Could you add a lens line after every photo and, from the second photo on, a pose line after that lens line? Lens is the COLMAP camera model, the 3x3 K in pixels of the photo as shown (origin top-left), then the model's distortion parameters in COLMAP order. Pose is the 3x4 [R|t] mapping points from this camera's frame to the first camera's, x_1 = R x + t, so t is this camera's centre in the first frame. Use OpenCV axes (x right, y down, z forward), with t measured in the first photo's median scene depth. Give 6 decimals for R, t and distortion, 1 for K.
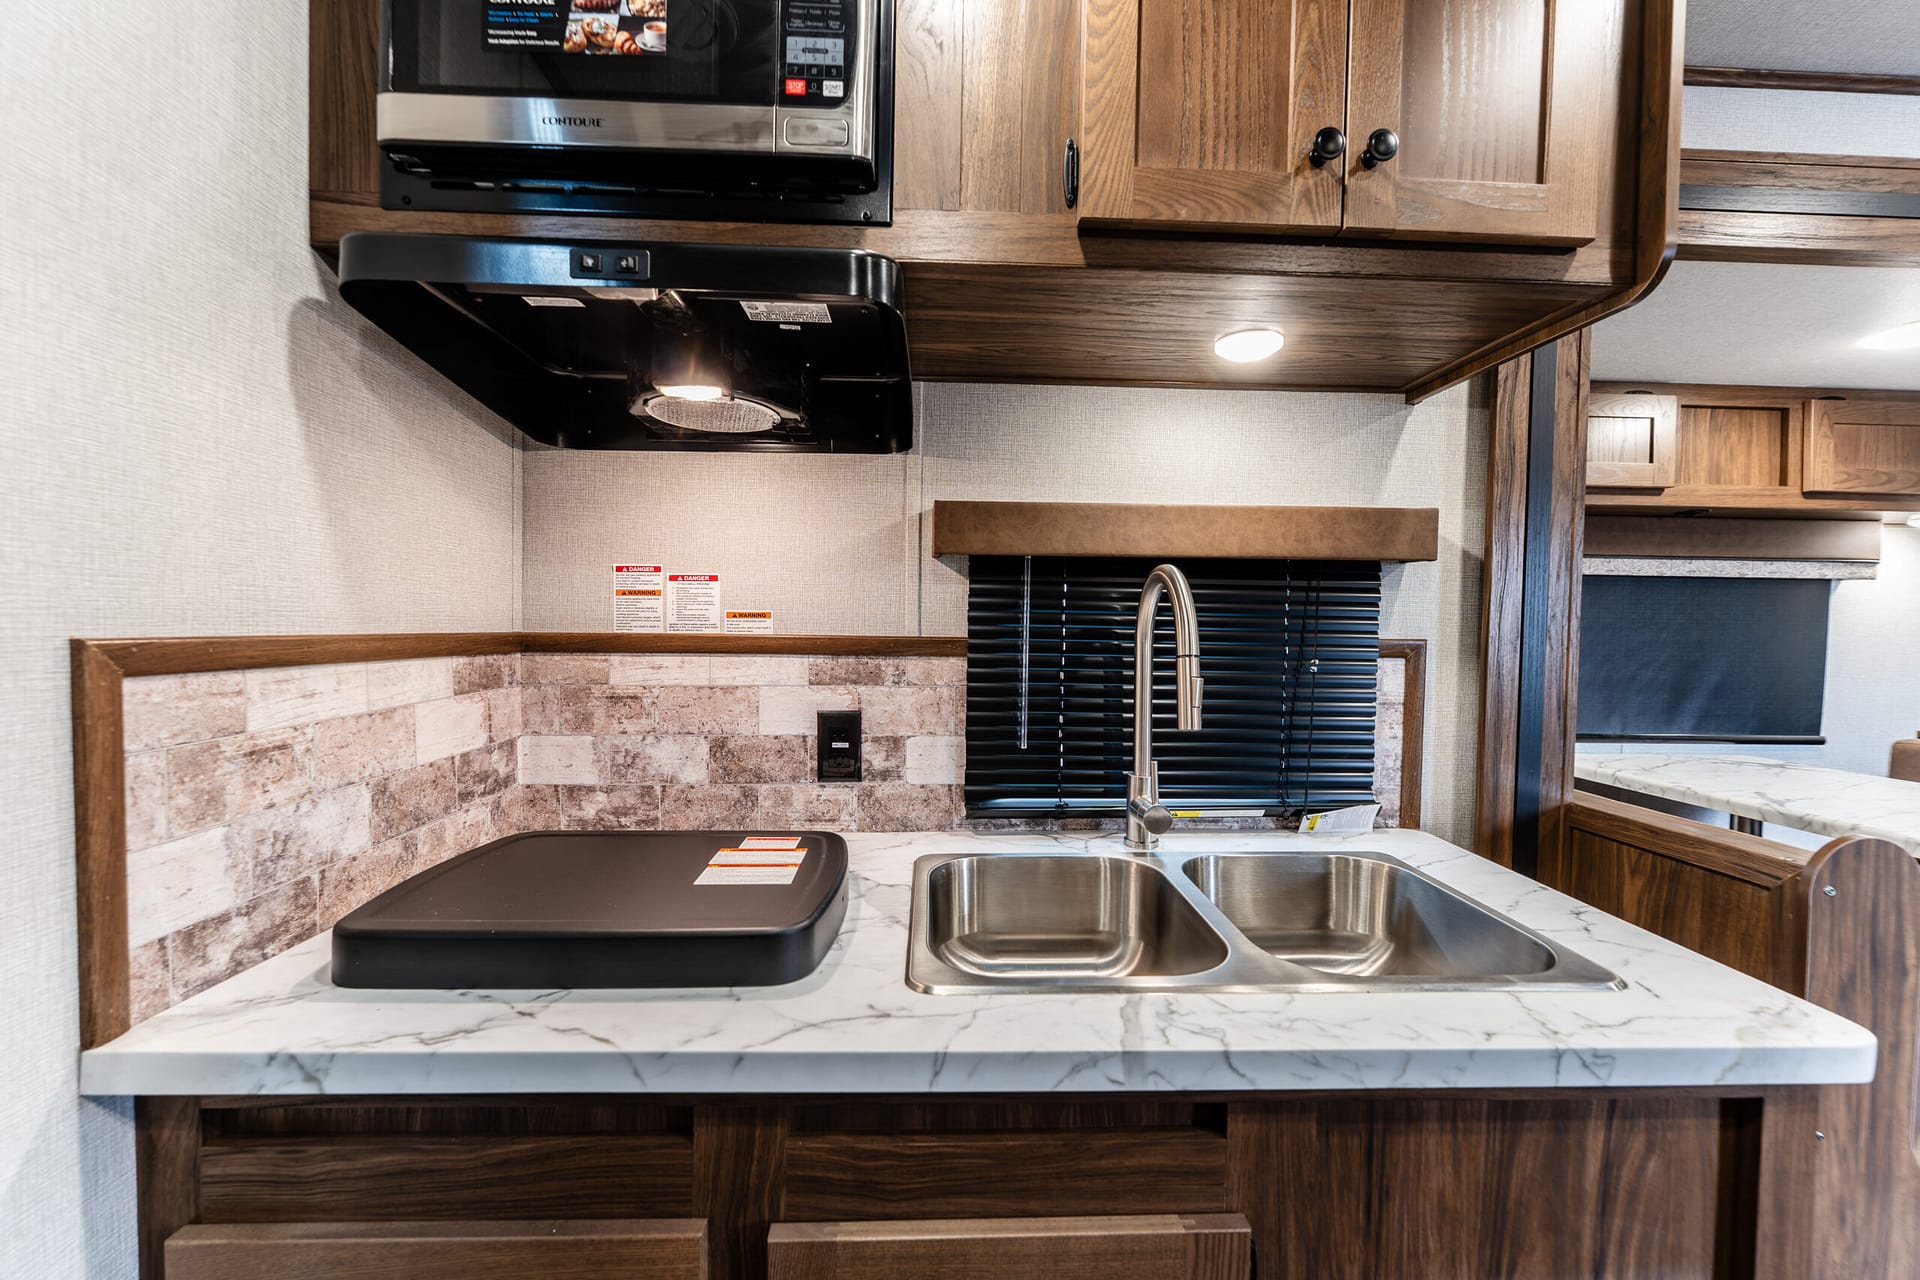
lens RADIAL K [[768.1, 0, 955.0], [0, 768.1, 650.5], [0, 0, 1]] dist [0.000019, -0.000195]
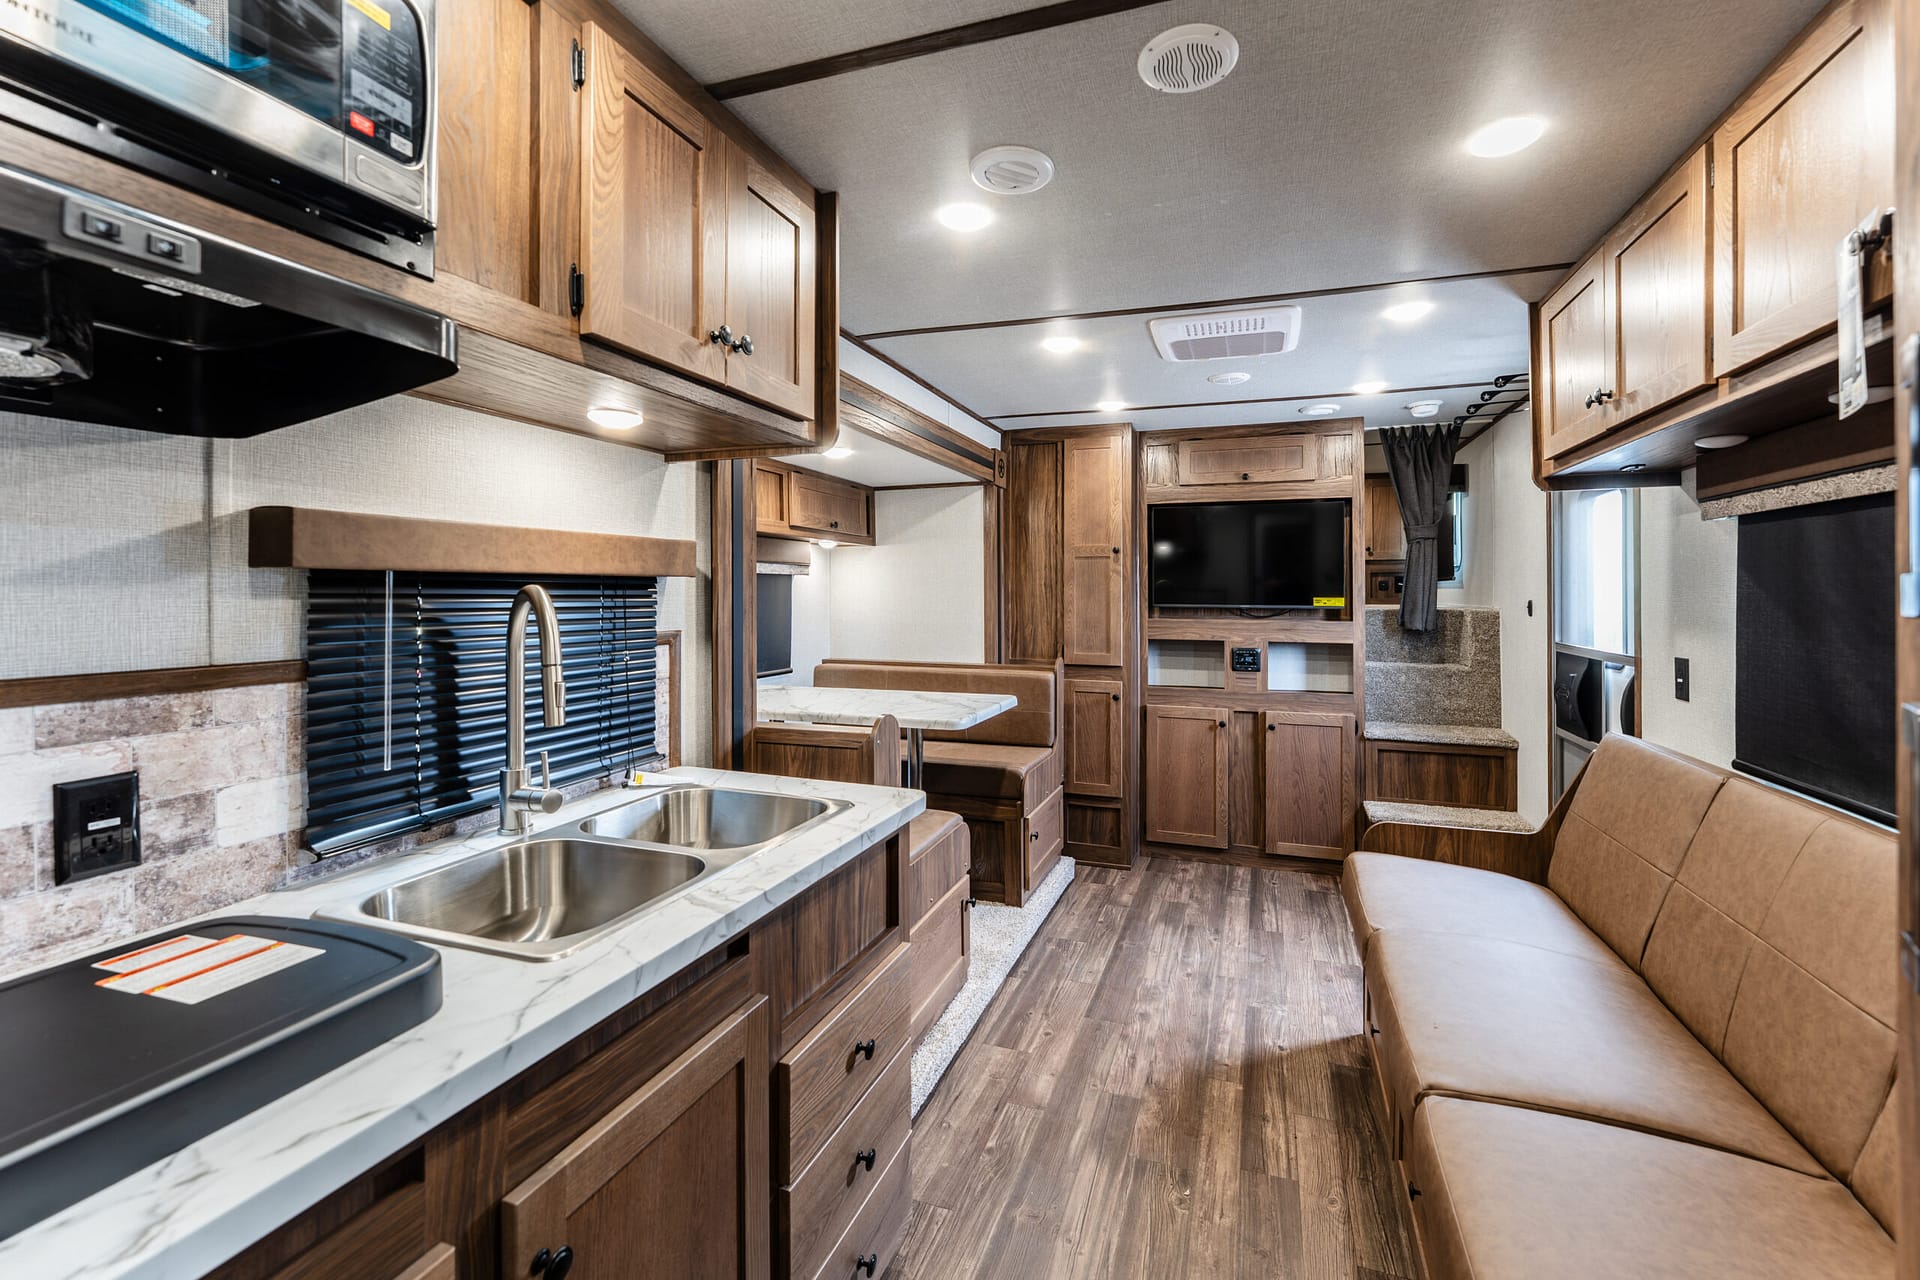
lens RADIAL K [[755.9, 0, 1030.4], [0, 755.9, 596.4], [0, 0, 1]] dist [0.000669, 0.000011]
pose [[0.324965, -0.013361, 0.945632, -0.551149], [0.035398, 0.999371, 0.001956, -0.063552], [-0.945063, 0.032838, 0.325234, -0.069179]]
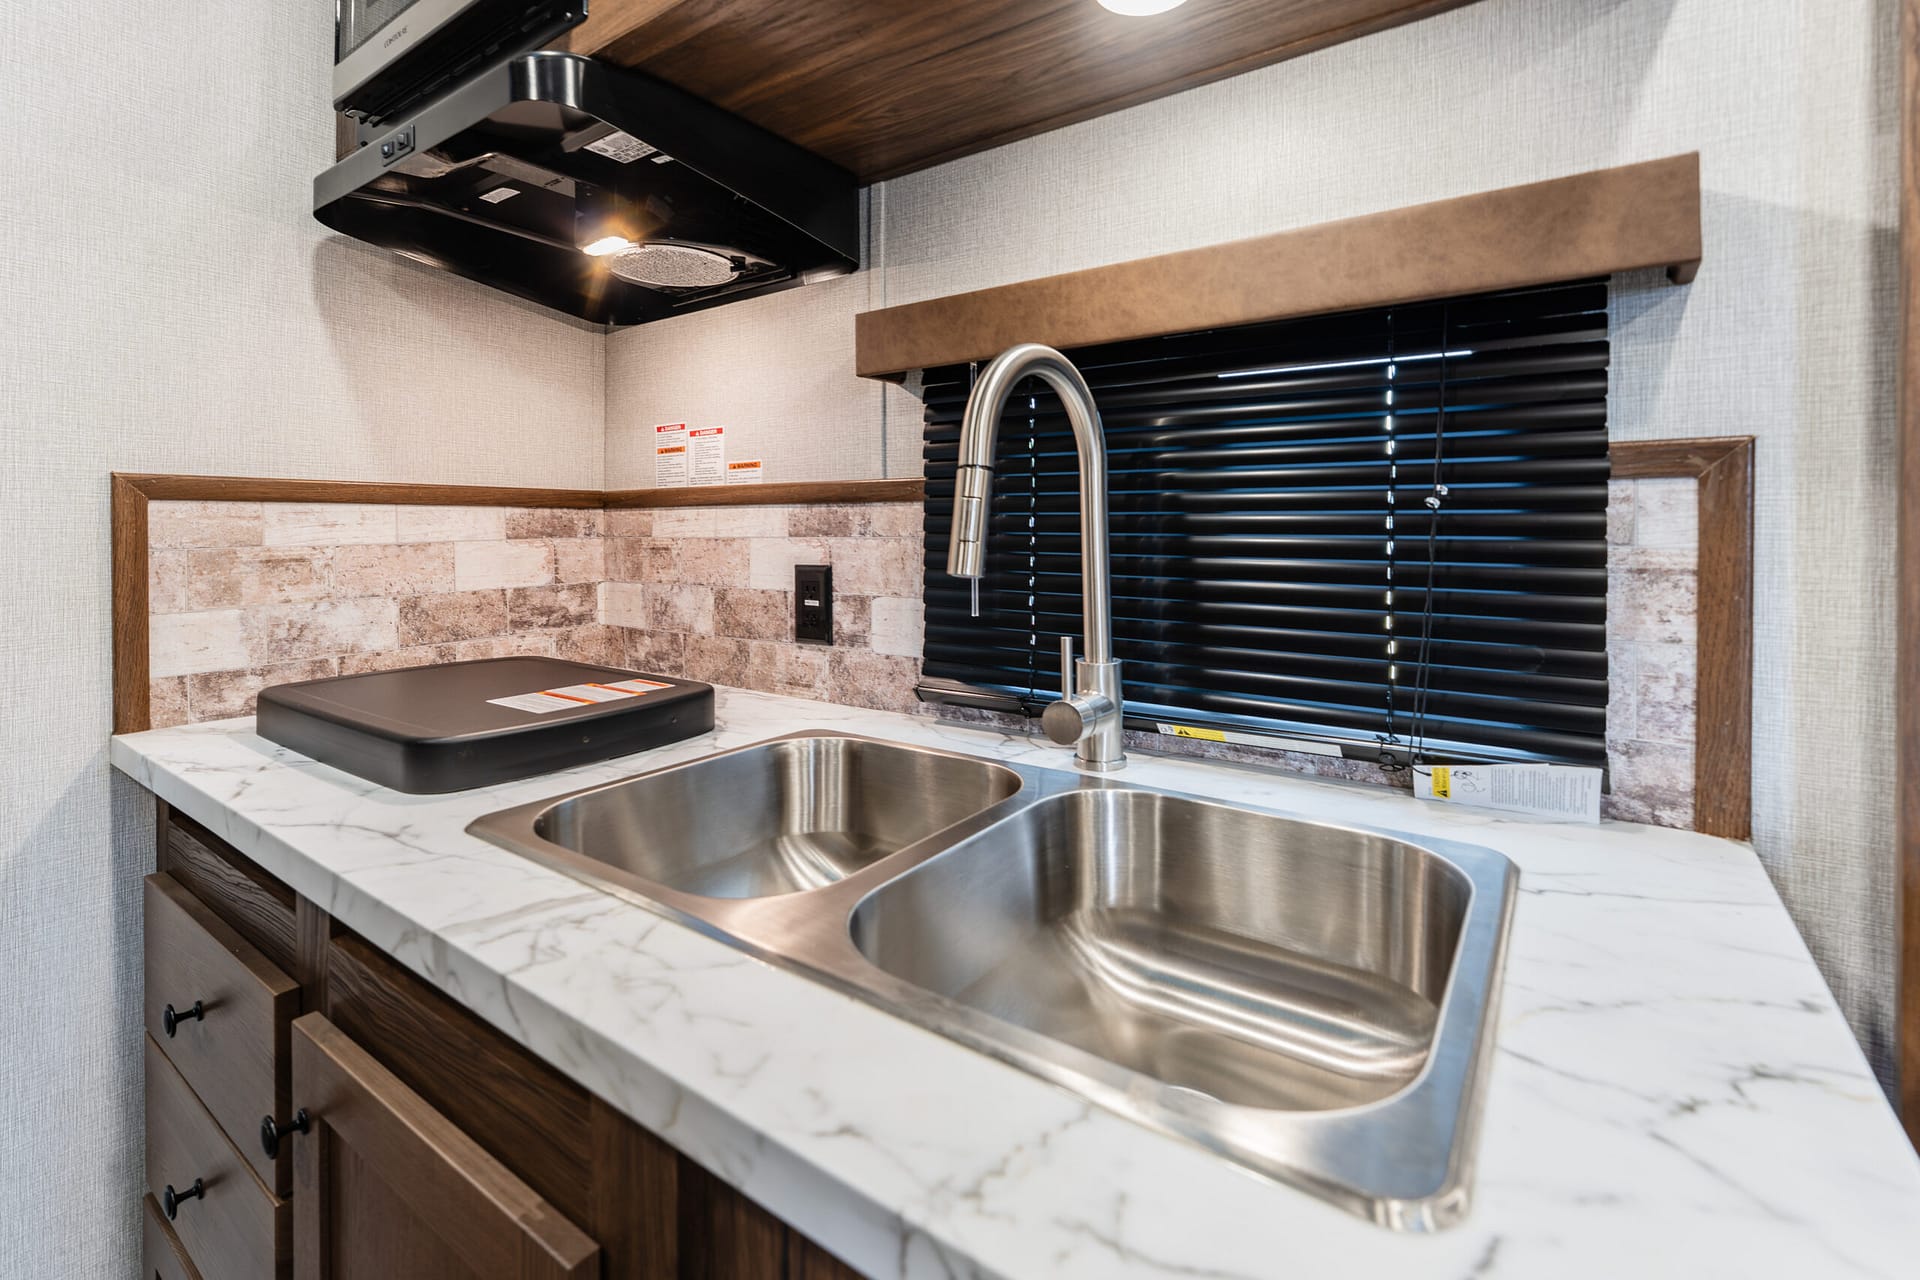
lens RADIAL K [[838.0, 0, 964.4], [0, 838.0, 533.0], [0, 0, 1]] dist [-0.001032, -0.000131]
pose [[0.787282, -0.013875, -0.616436, 0.615824], [-0.005779, 0.999537, -0.029879, 0.071053], [0.616565, 0.027085, 0.786838, 0.340082]]
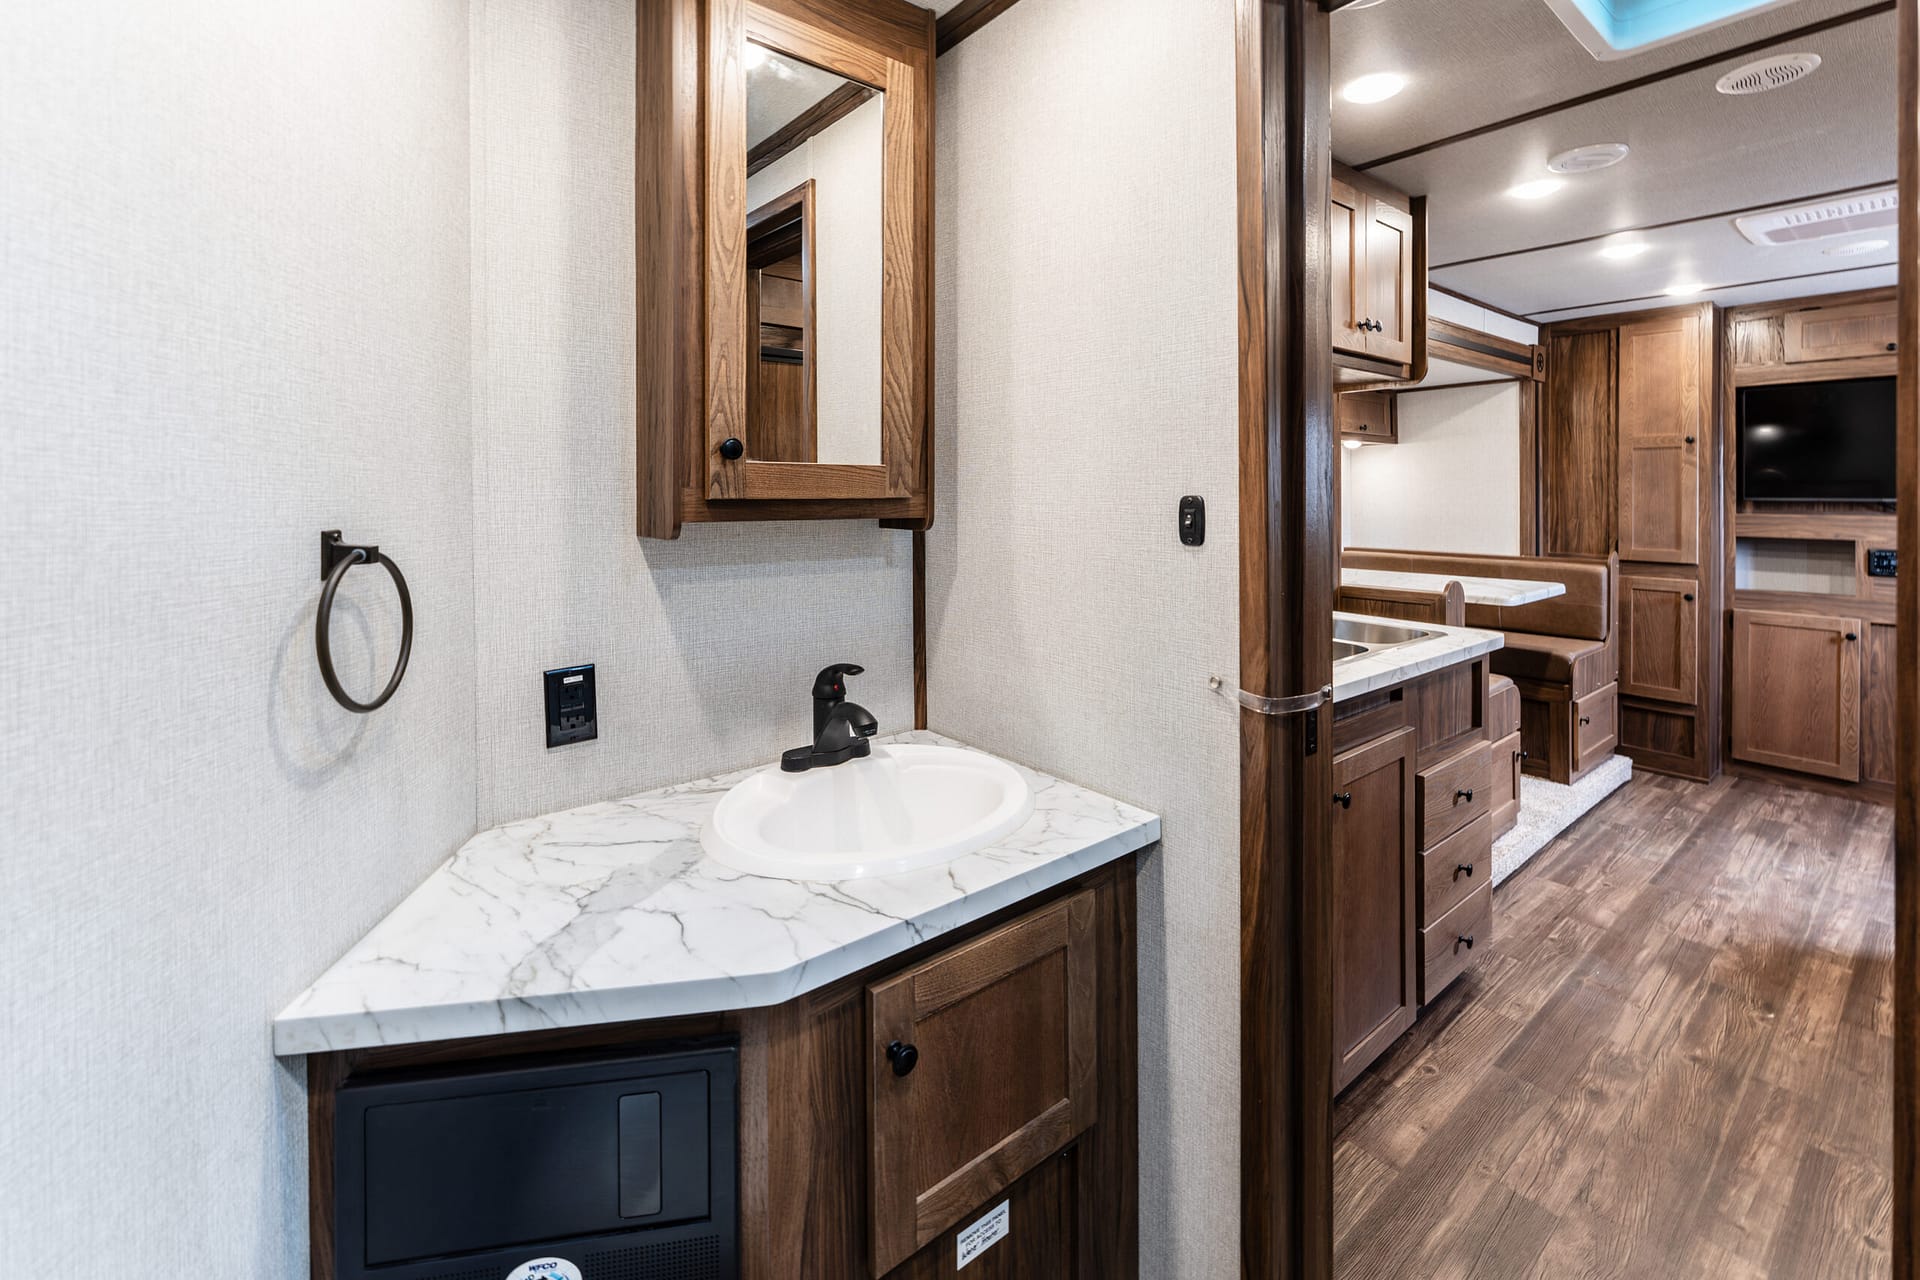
lens RADIAL K [[837.9, 0, 957.9], [0, 837.9, 504.5], [0, 0, 1]] dist [-0.000810, -0.000138]
pose [[0.803899, -0.021761, 0.594368, -1.553008], [0.033102, 0.999419, -0.008180, -0.054501], [-0.593844, 0.026250, 0.804152, -0.282356]]
